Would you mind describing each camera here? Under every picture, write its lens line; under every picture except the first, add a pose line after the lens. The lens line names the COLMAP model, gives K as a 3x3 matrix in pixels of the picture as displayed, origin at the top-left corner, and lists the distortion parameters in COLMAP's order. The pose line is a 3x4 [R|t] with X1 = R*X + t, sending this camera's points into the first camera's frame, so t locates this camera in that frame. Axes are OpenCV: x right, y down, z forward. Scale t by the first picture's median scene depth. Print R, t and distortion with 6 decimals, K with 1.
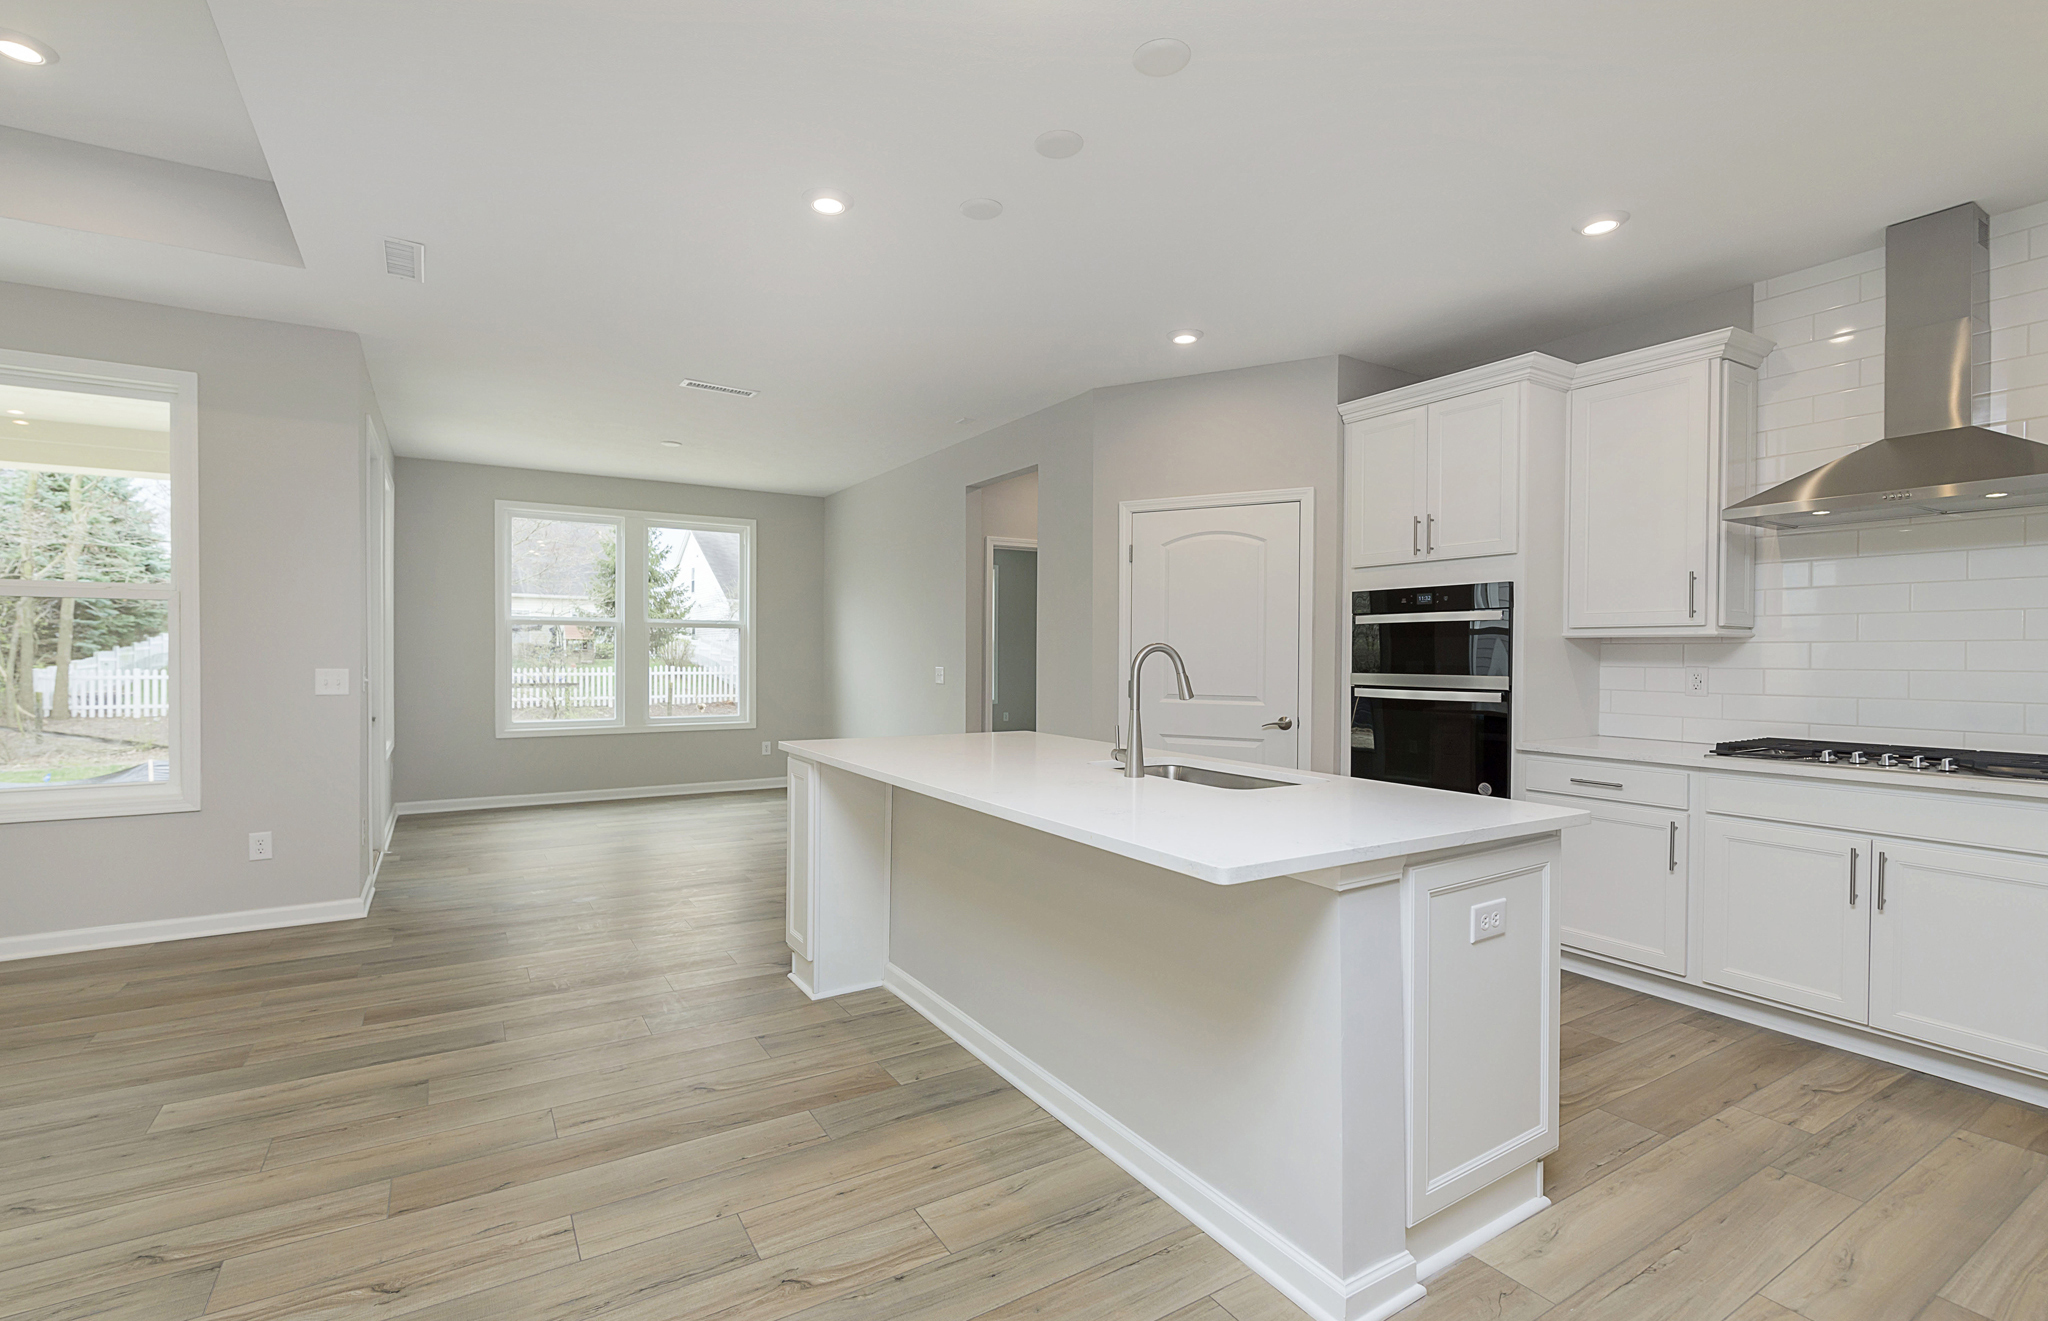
lens RADIAL K [[910.7, 0, 992.7], [0, 910.7, 665.2], [0, 0, 1]] dist [0.005879, -0.002502]
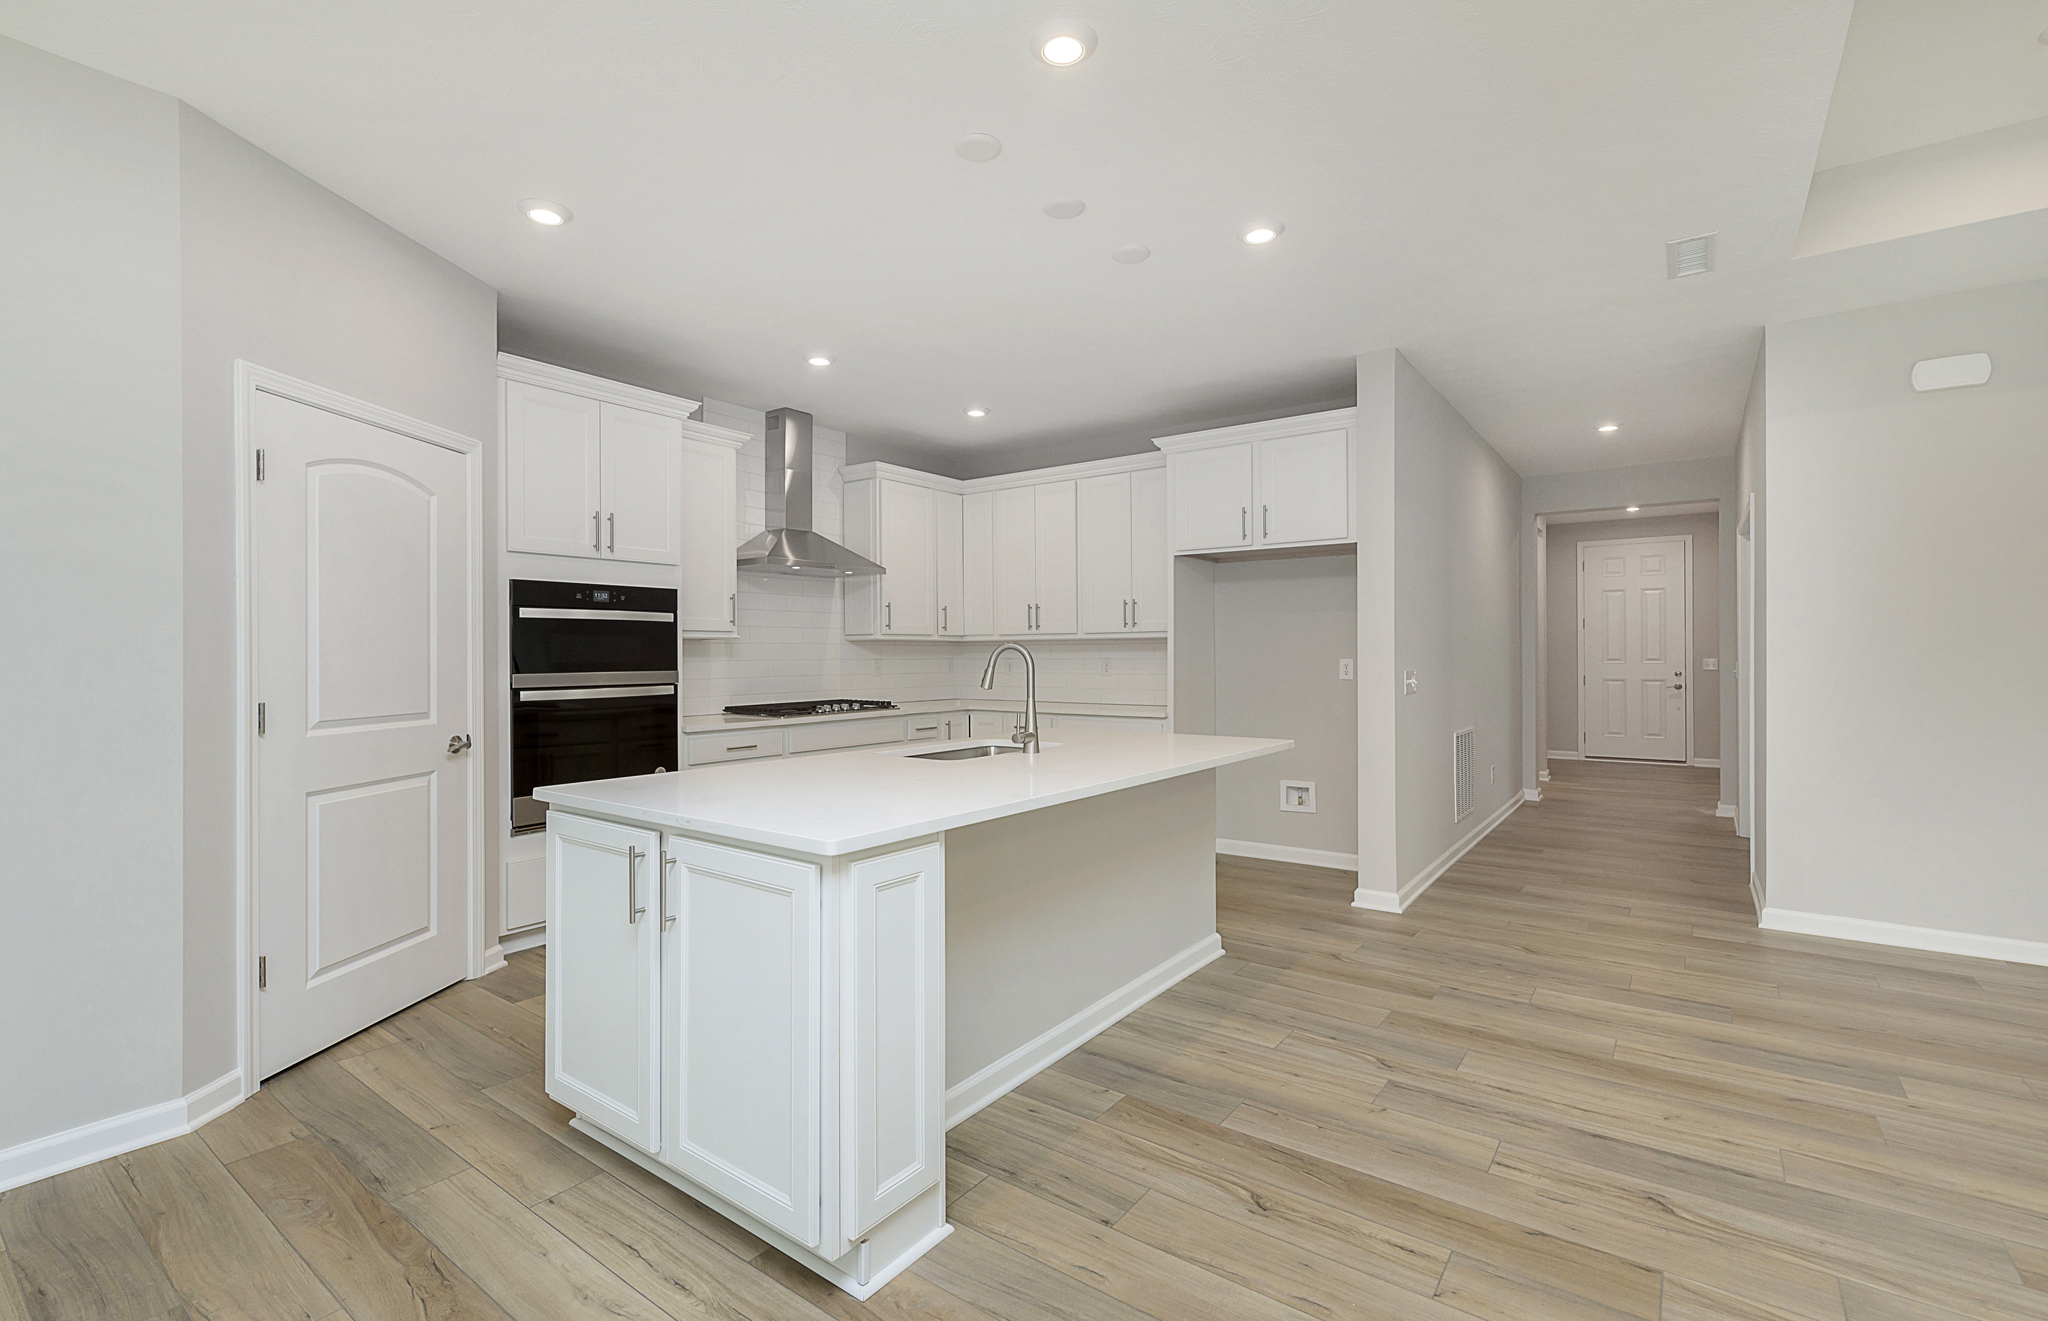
lens RADIAL K [[910.7, 0, 1027.4], [0, 910.7, 648.2], [0, 0, 1]] dist [0.005879, -0.002502]
pose [[-0.389649, 0.000323, 0.920964, -0.638772], [0.013528, 0.999894, 0.005373, -0.015621], [-0.920864, 0.014553, -0.389612, 0.982053]]
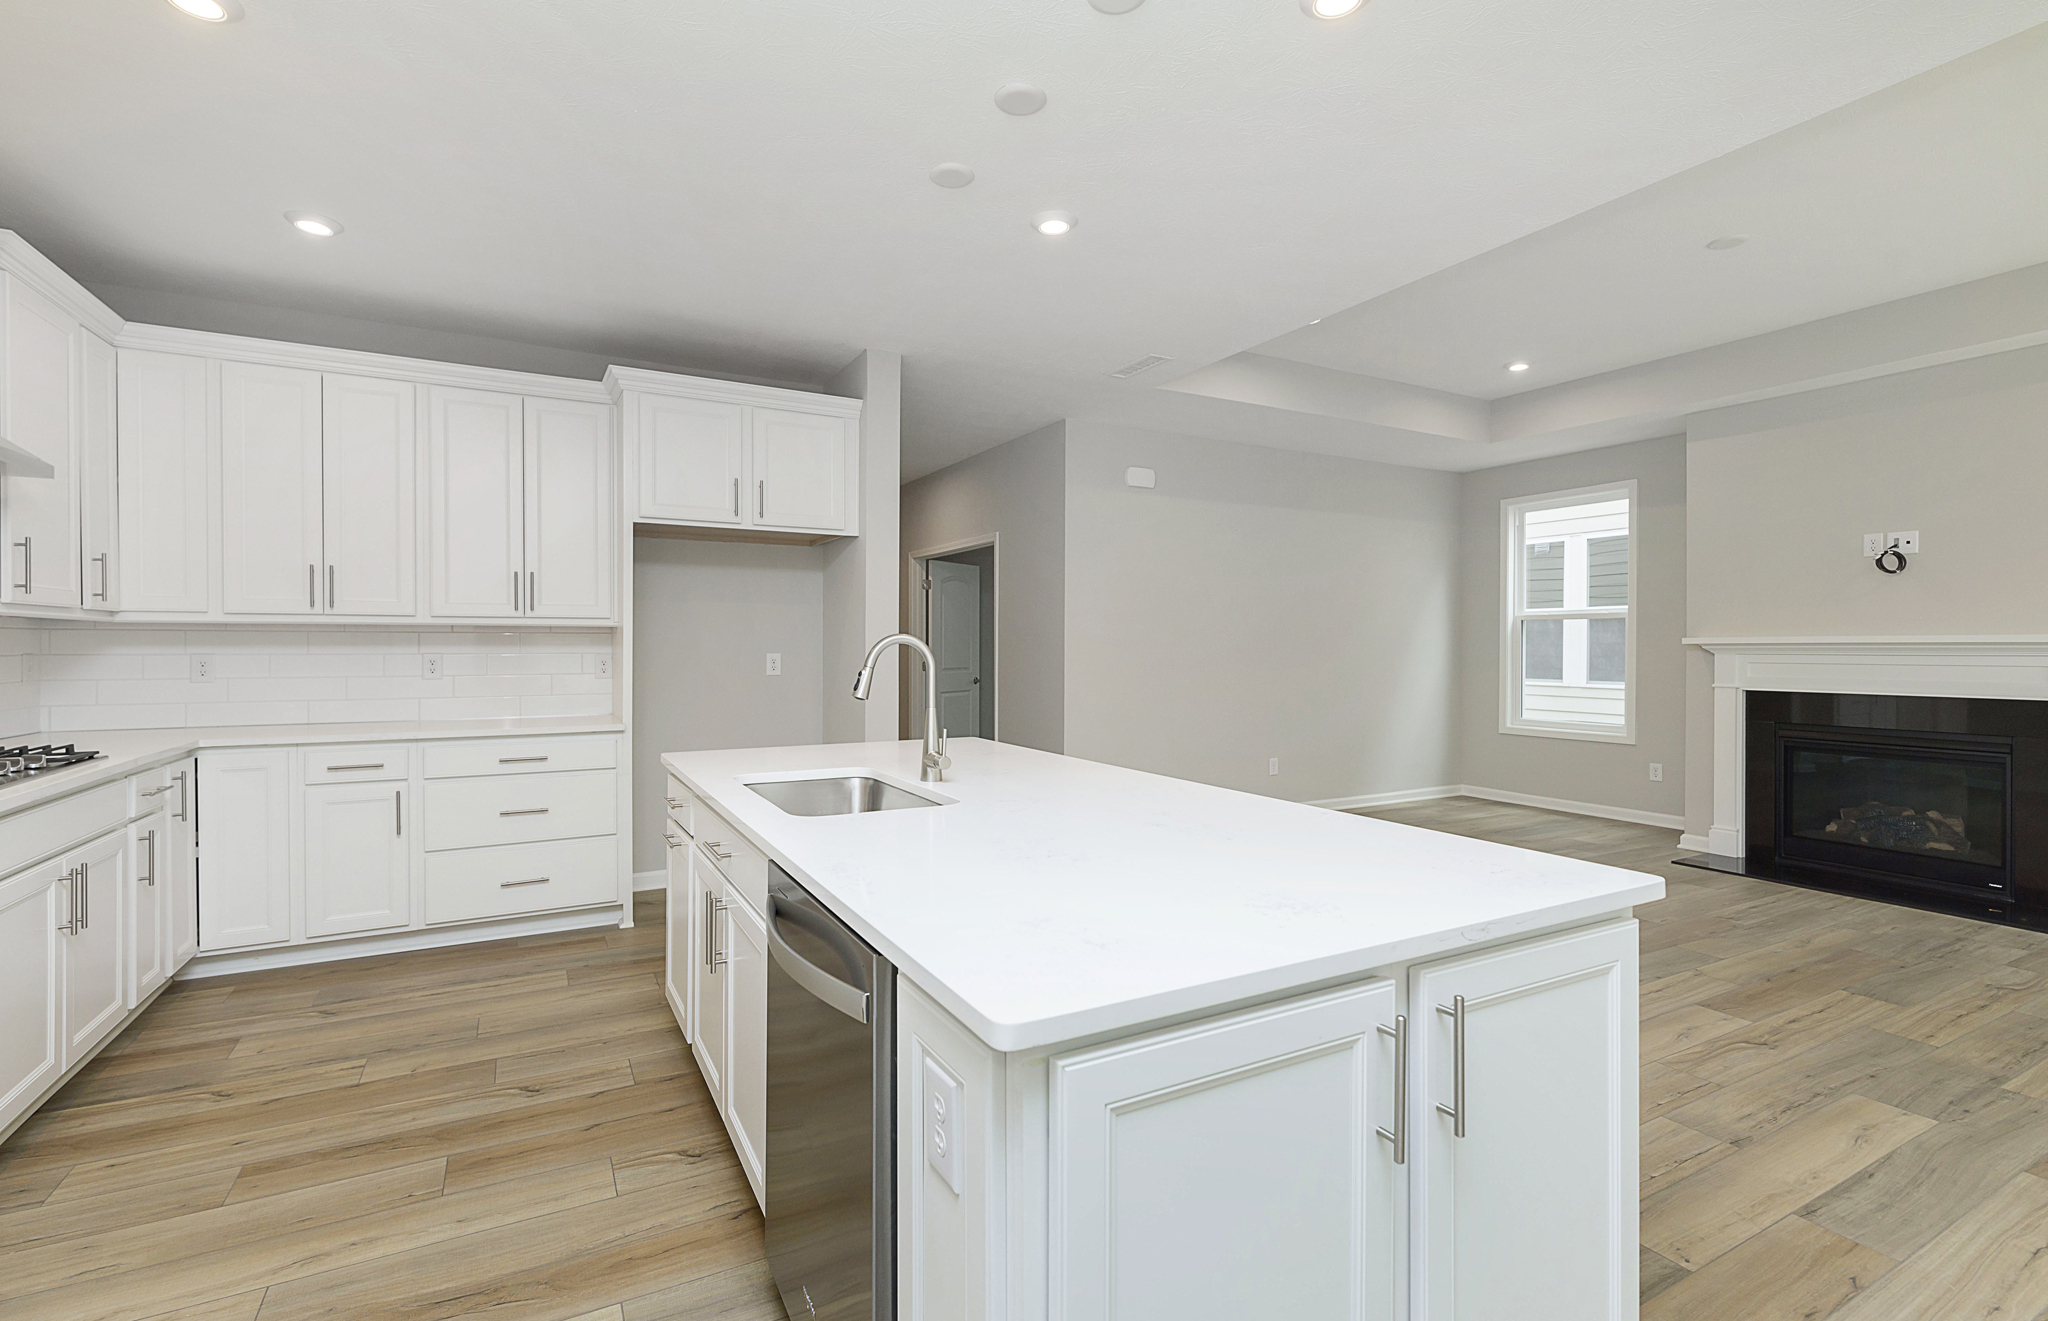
lens RADIAL K [[910.7, 0, 985.9], [0, 910.7, 649.0], [0, 0, 1]] dist [0.005879, -0.002502]
pose [[-0.998528, -0.008593, 0.053553, 0.037814], [-0.007880, 0.999878, 0.013519, -0.014090], [-0.053662, 0.013077, -0.998474, 1.272819]]
